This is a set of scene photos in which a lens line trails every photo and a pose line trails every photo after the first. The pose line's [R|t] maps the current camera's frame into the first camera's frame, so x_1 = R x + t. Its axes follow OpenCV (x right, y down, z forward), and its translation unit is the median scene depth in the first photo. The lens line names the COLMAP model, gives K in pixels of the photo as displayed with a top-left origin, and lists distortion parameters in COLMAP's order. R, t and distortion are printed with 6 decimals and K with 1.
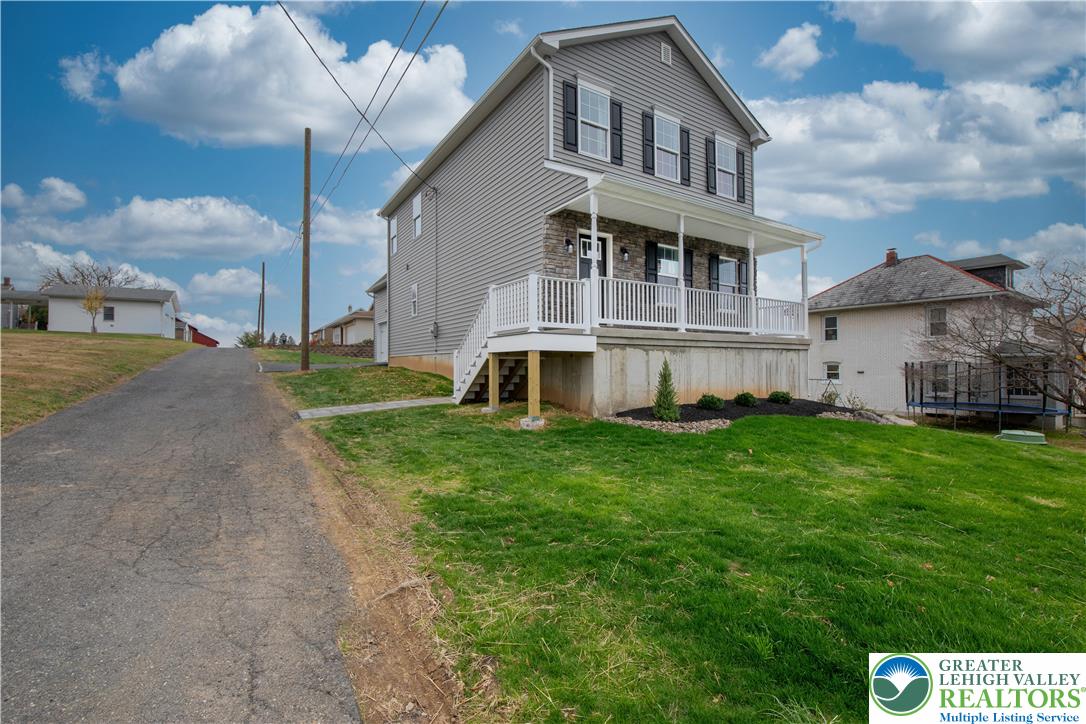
lens RADIAL K [[465.5, 0, 542.7], [0, 465.5, 357.8], [0, 0, 1]] dist [-0.012880, -0.000711]
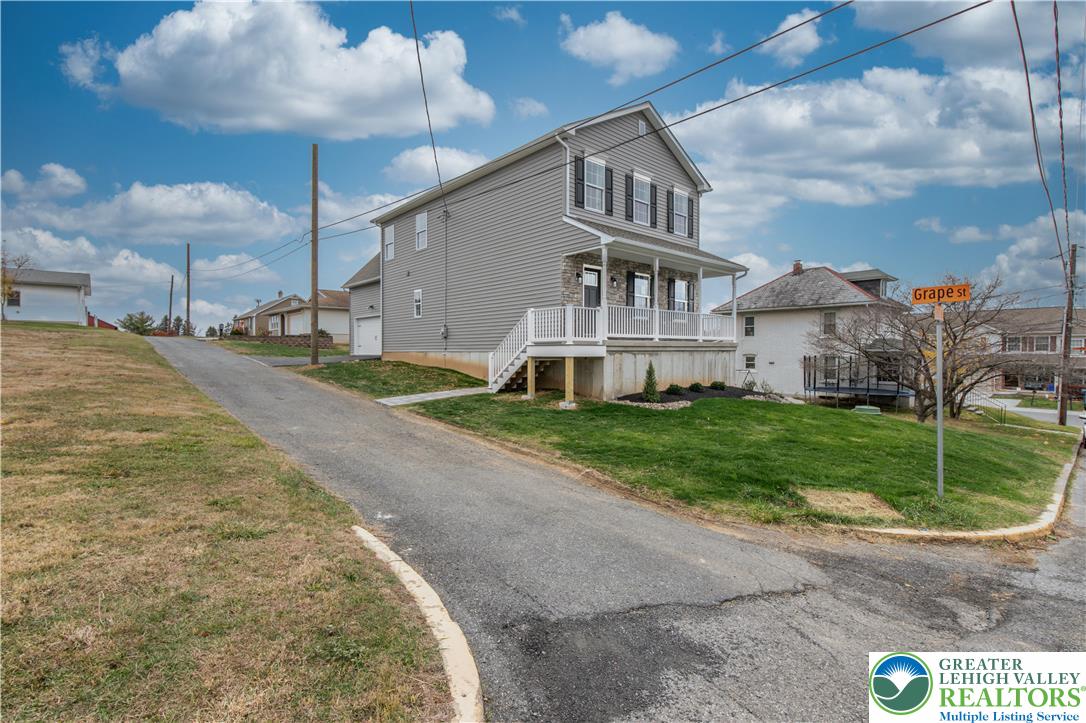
lens RADIAL K [[489.5, 0, 543.0], [0, 489.5, 361.5], [0, 0, 1]] dist [-0.000965, -0.000034]
pose [[0.986836, -0.002781, 0.161701, -0.266151], [-0.003247, 0.999310, 0.037005, -0.043167], [-0.161692, -0.037043, 0.986146, -0.399747]]
